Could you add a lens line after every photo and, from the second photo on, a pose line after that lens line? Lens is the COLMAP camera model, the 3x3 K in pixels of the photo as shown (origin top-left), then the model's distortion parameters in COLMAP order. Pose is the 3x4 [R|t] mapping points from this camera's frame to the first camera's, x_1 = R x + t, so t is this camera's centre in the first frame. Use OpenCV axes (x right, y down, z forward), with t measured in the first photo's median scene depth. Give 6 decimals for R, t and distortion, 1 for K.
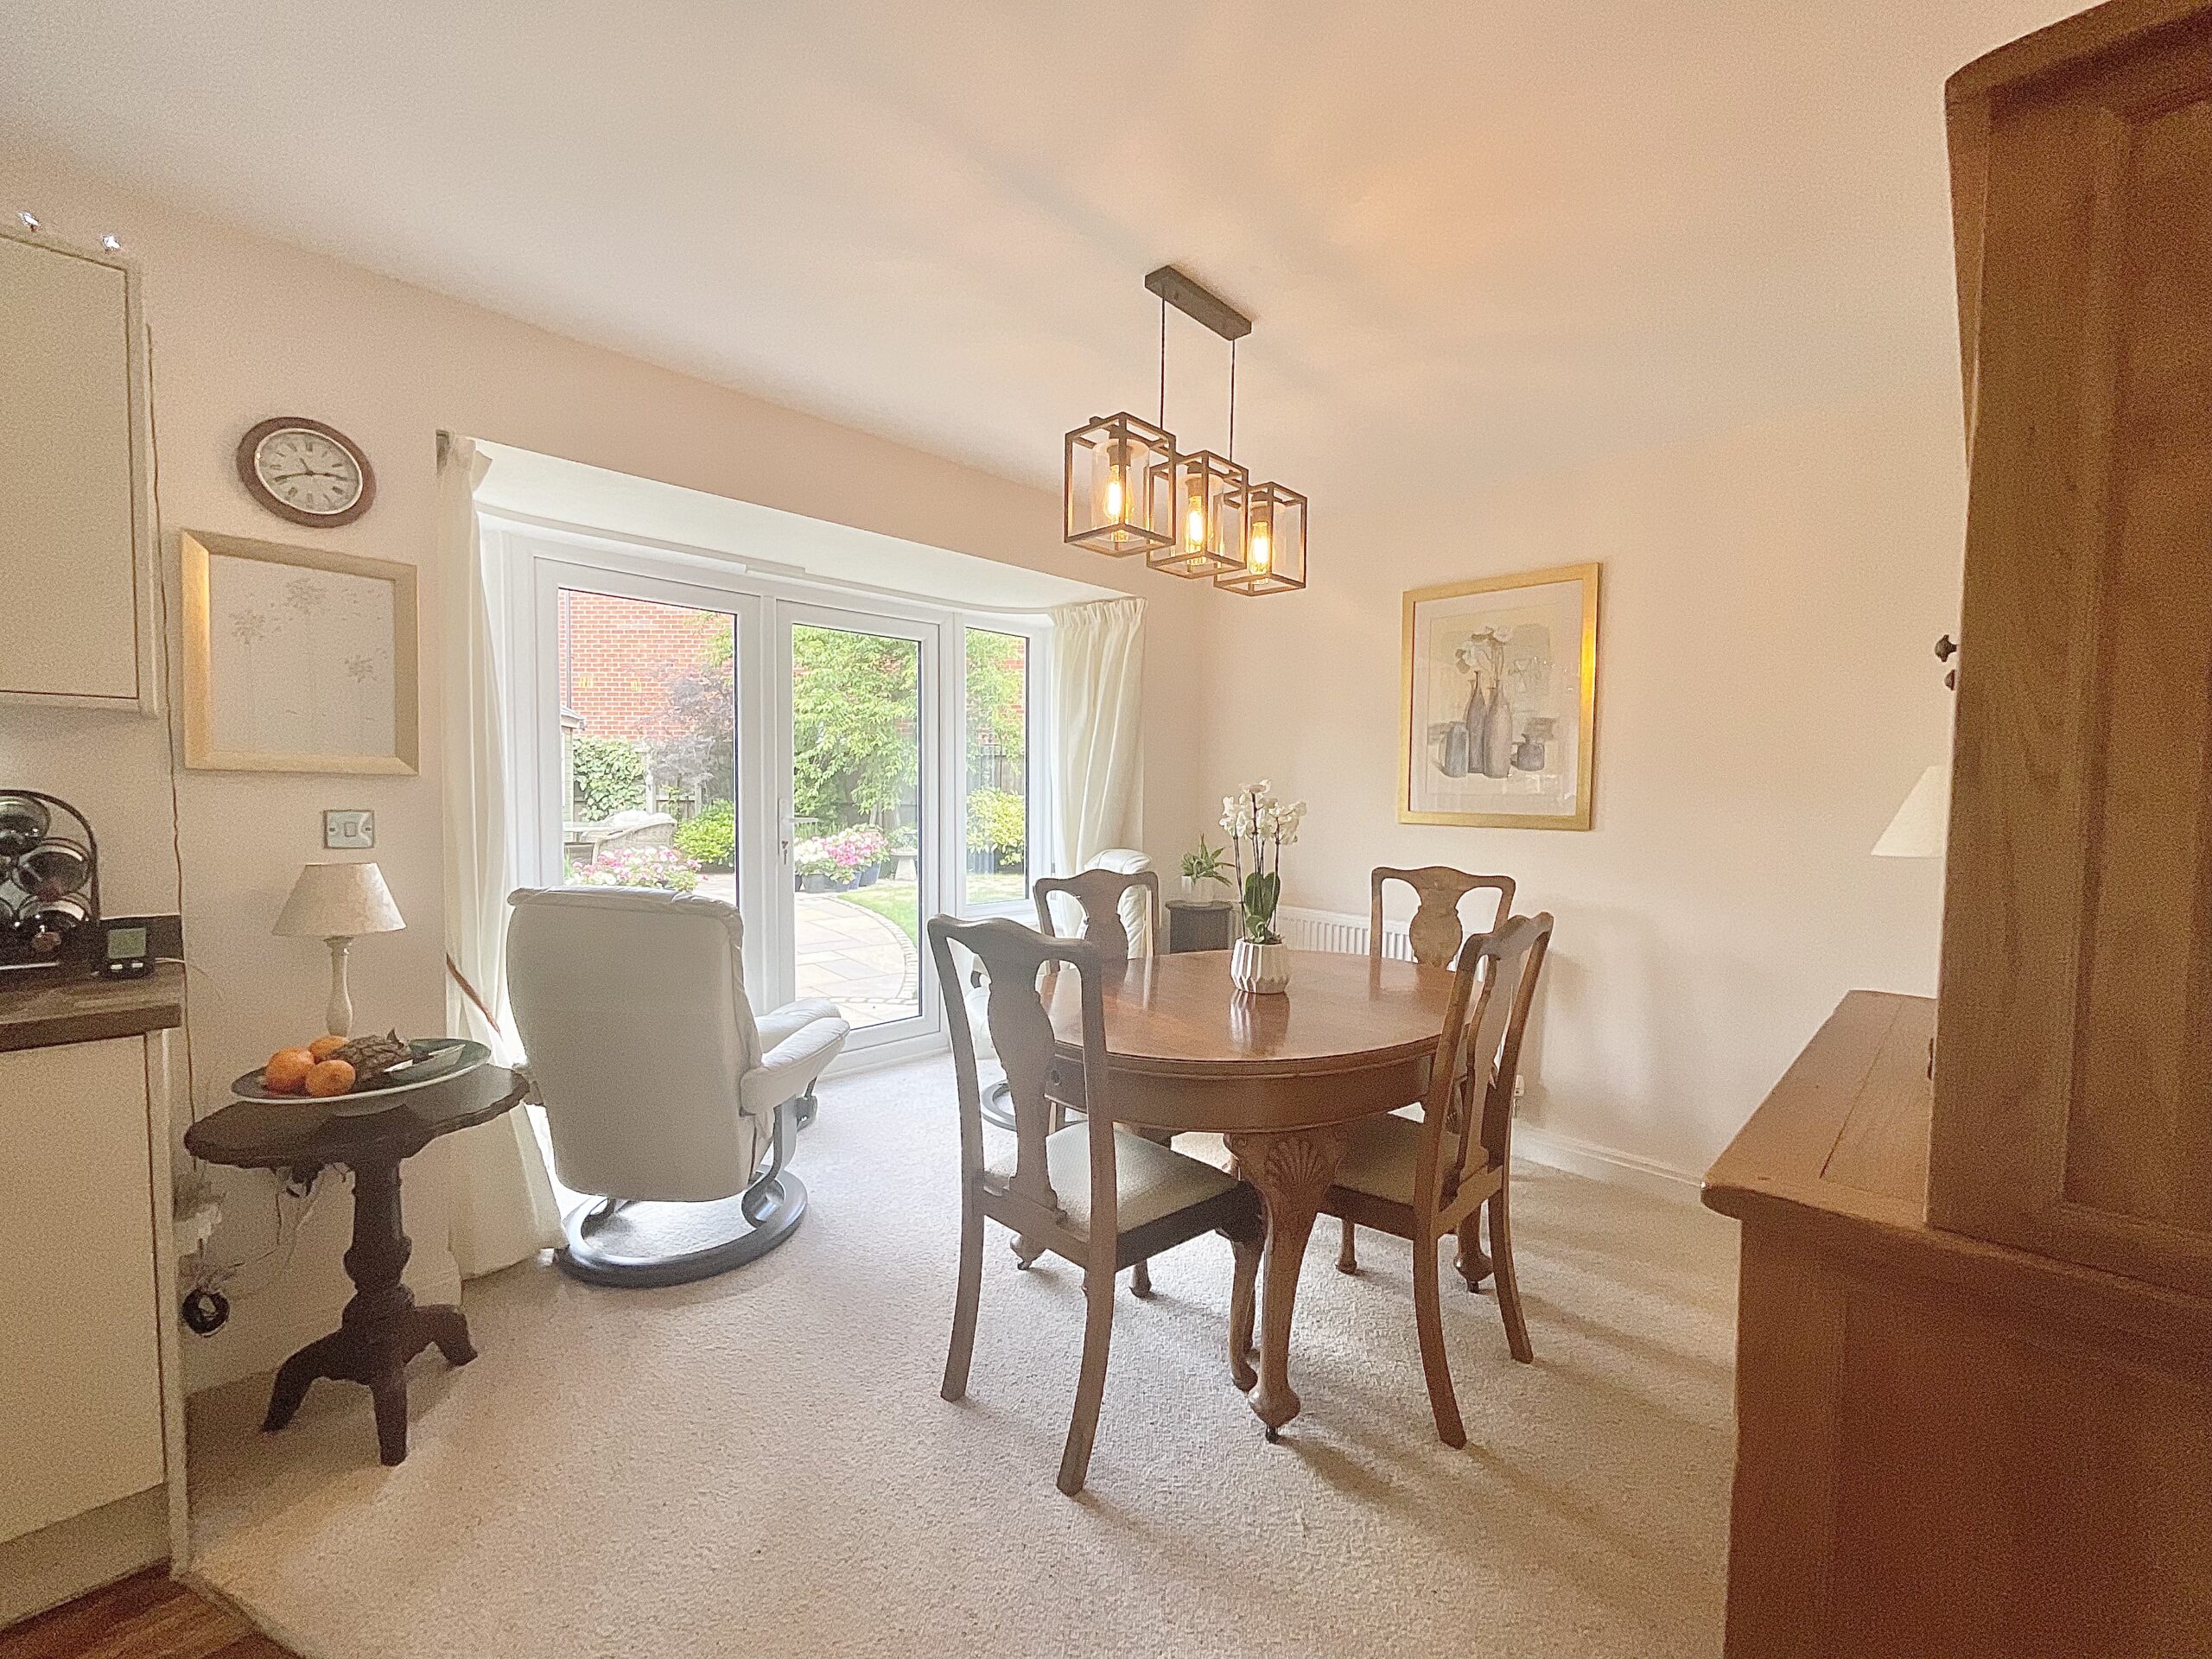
lens RADIAL K [[916.2, 0, 1095.9], [0, 916.2, 829.6], [0, 0, 1]] dist [-0.001292, -0.000337]
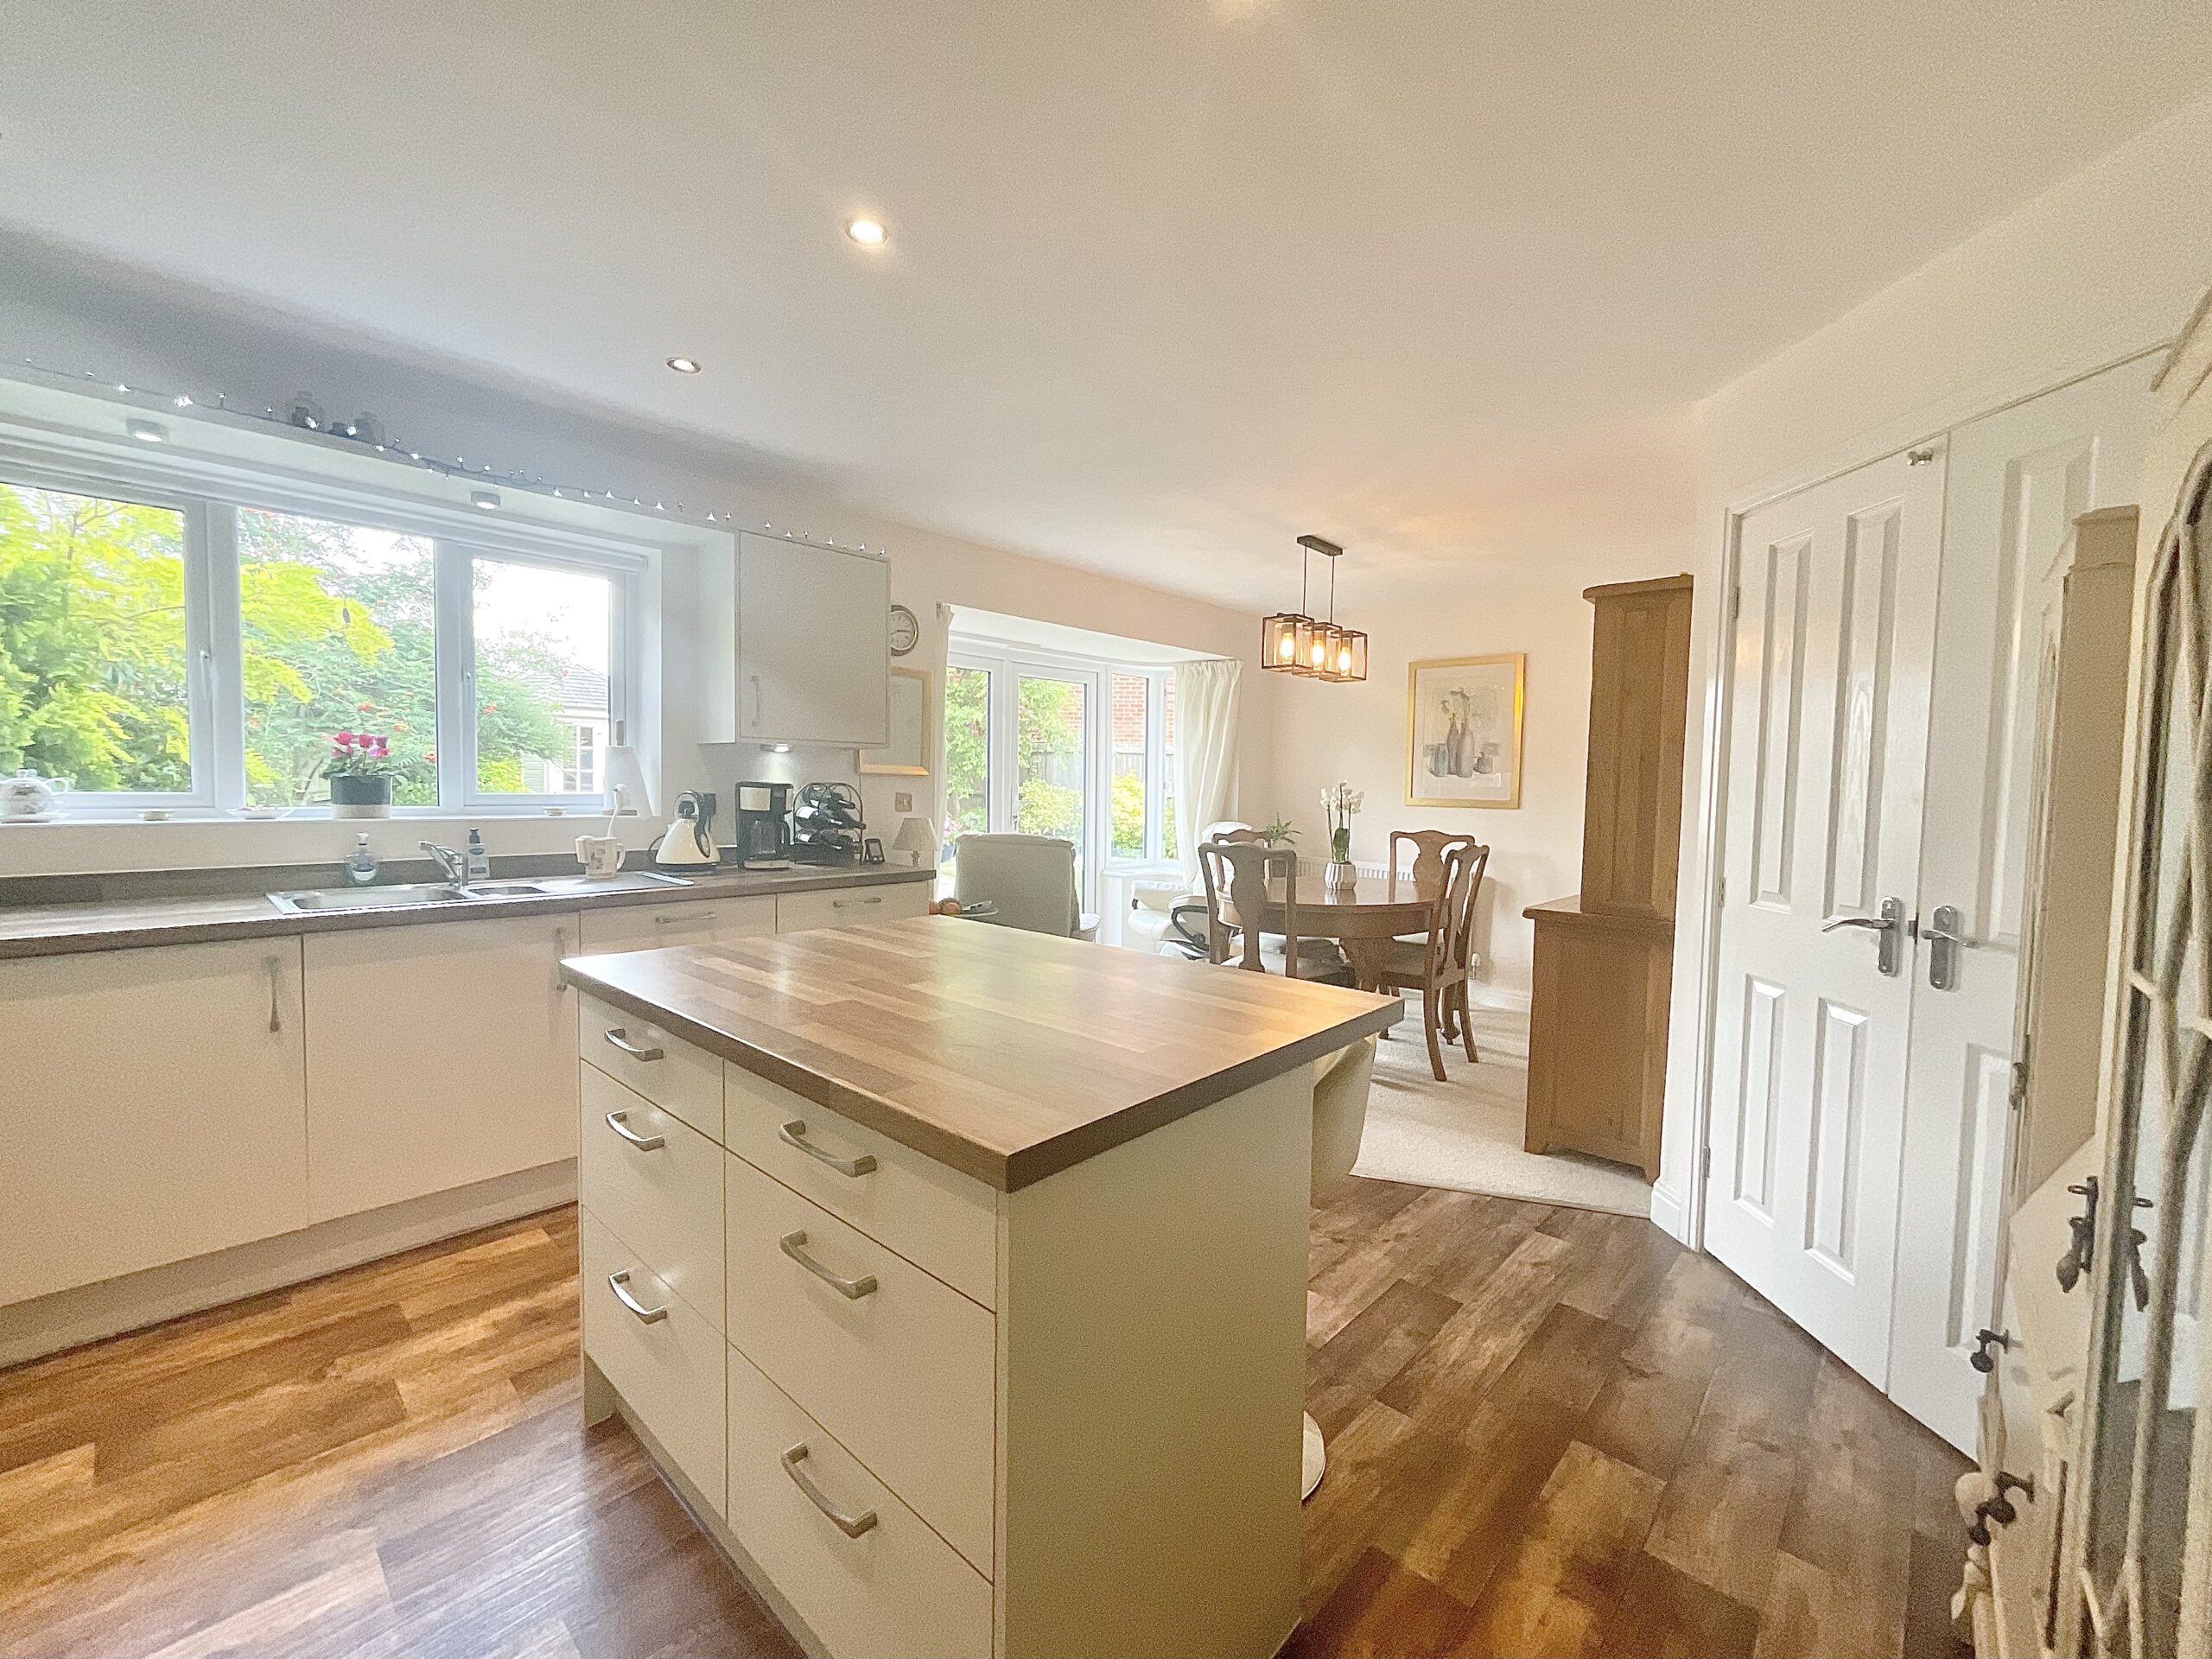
lens RADIAL K [[916.2, 0, 1095.9], [0, 916.2, 829.6], [0, 0, 1]] dist [-0.001292, -0.000337]
pose [[0.999704, 0.002673, 0.024201, -0.377478], [-0.002899, 0.999952, 0.009312, 0.033734], [-0.024175, -0.009380, 0.999664, -0.897212]]
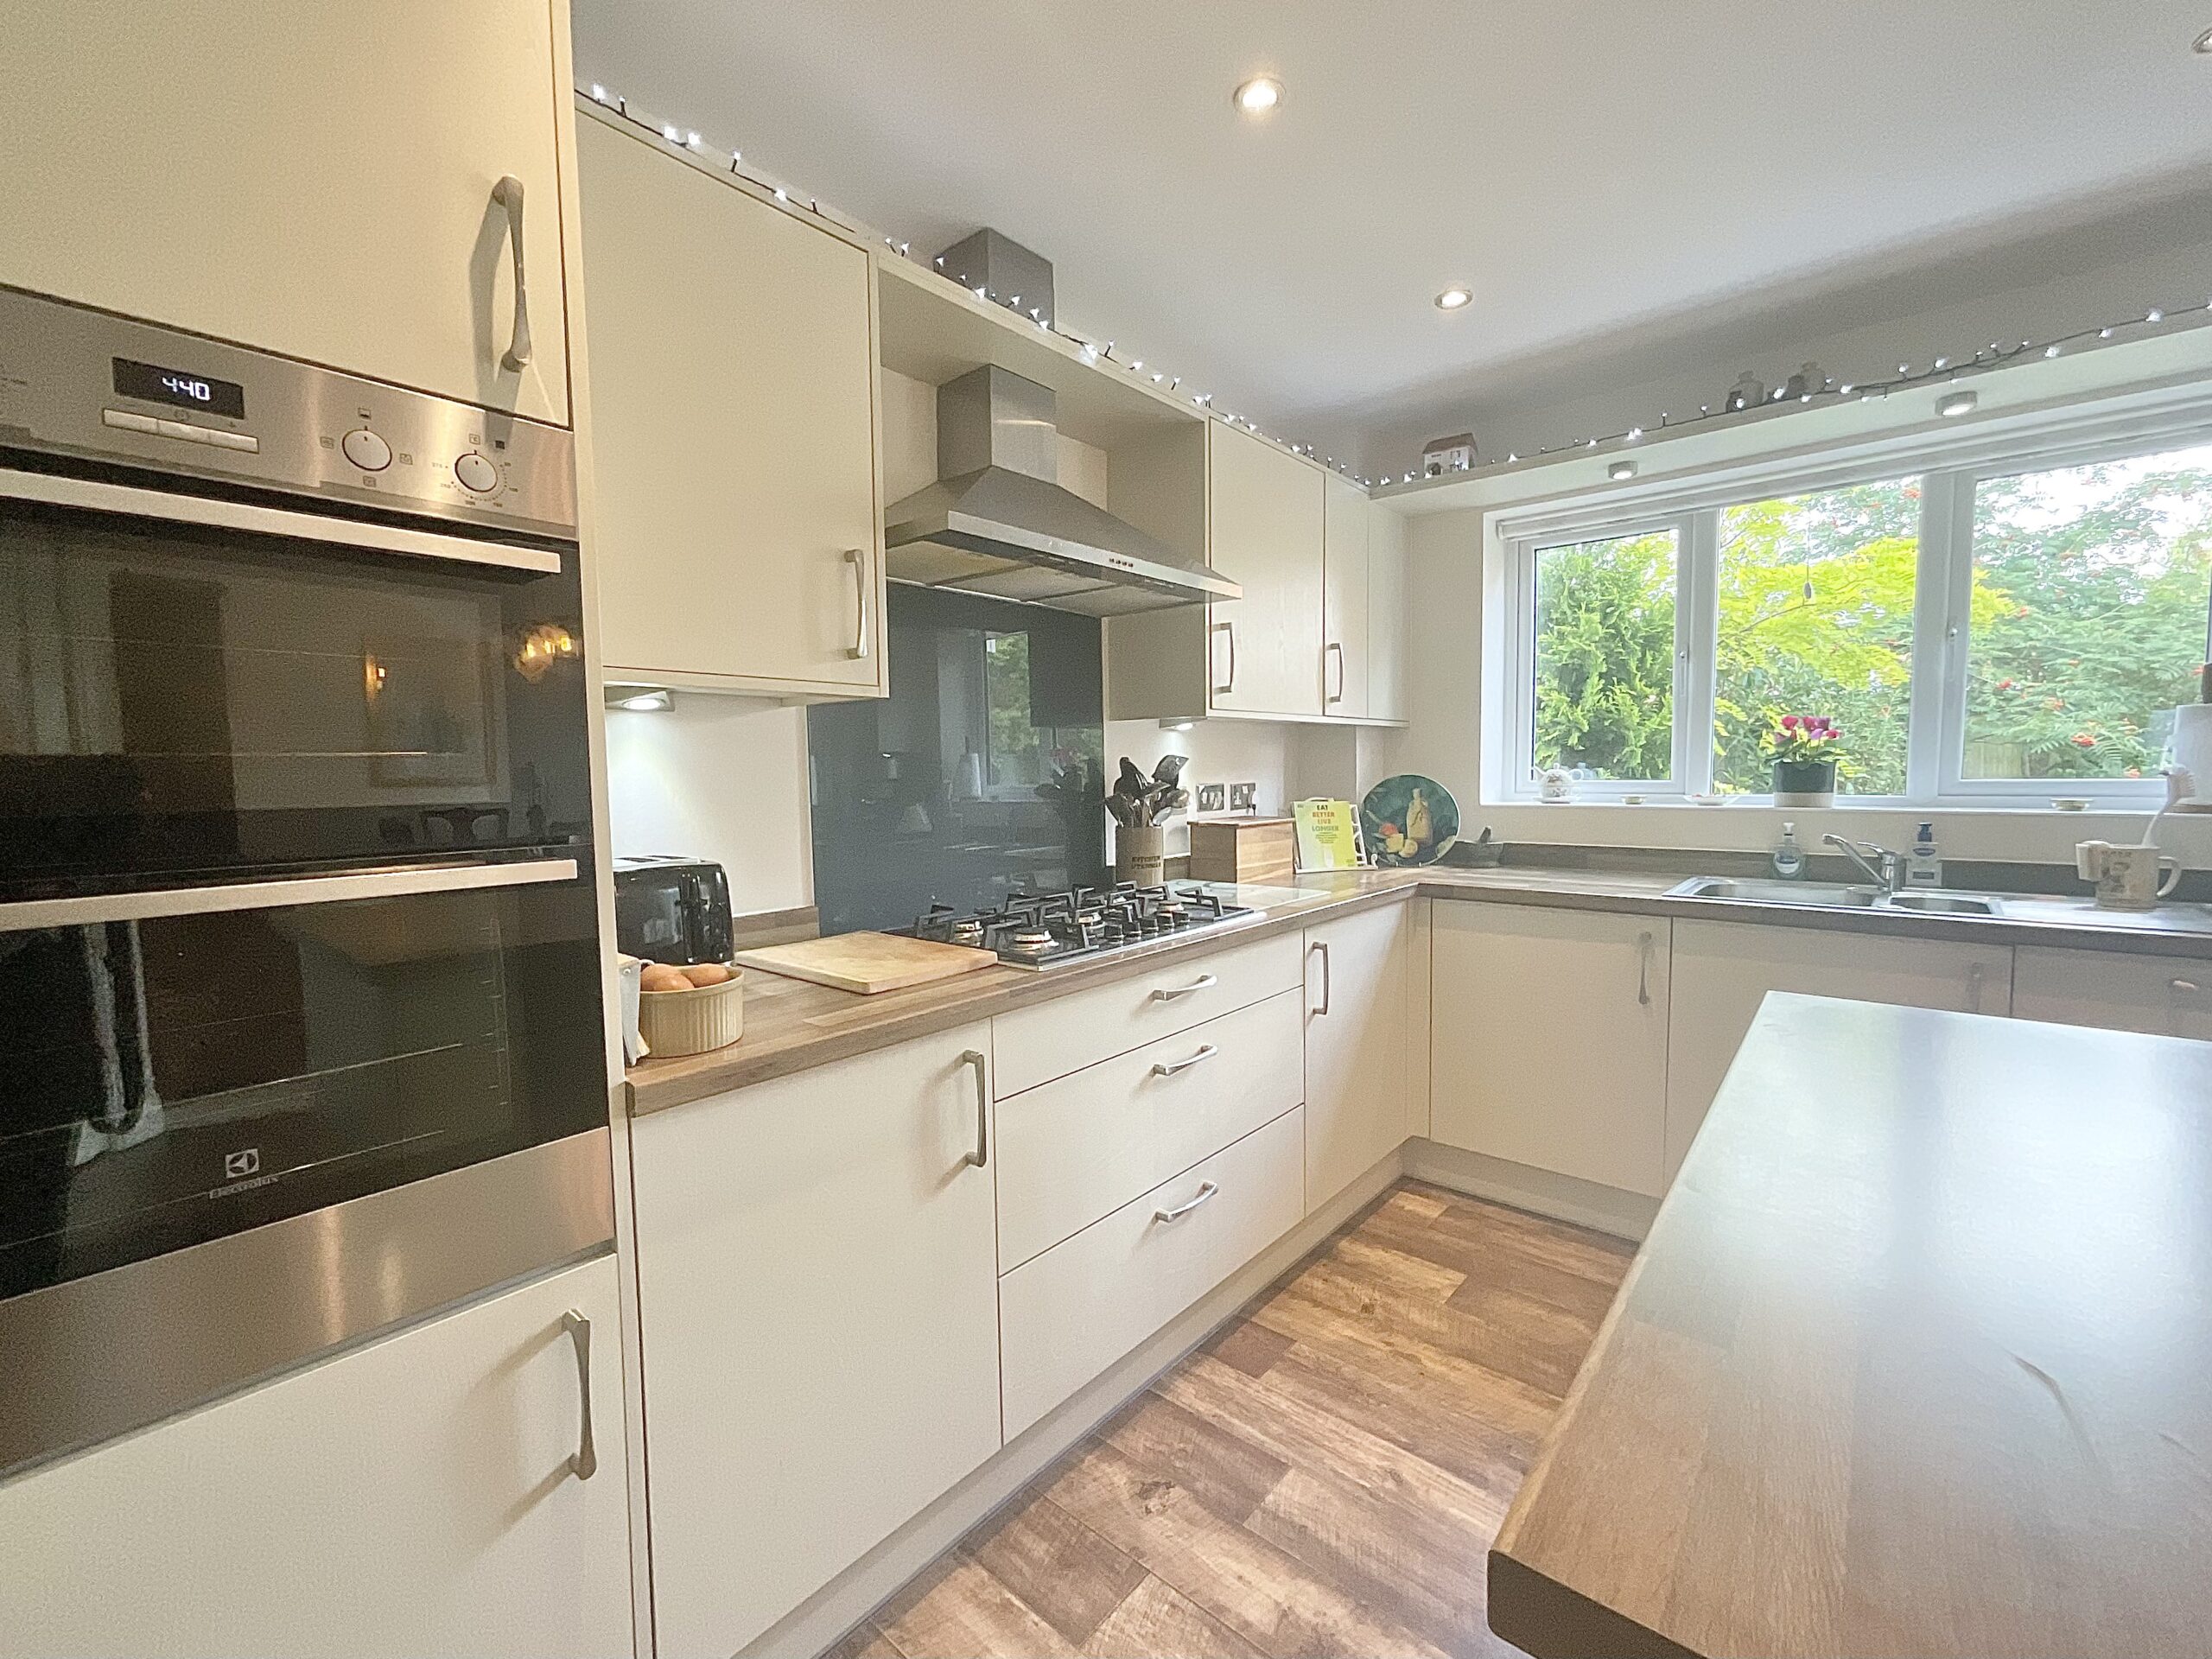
lens RADIAL K [[916.2, 0, 1095.9], [0, 916.2, 829.6], [0, 0, 1]] dist [-0.001292, -0.000337]
pose [[0.055963, 0.049315, -0.997214, -0.262166], [-0.030300, 0.998403, 0.047673, 0.033131], [0.997973, 0.027548, 0.057368, -0.640640]]
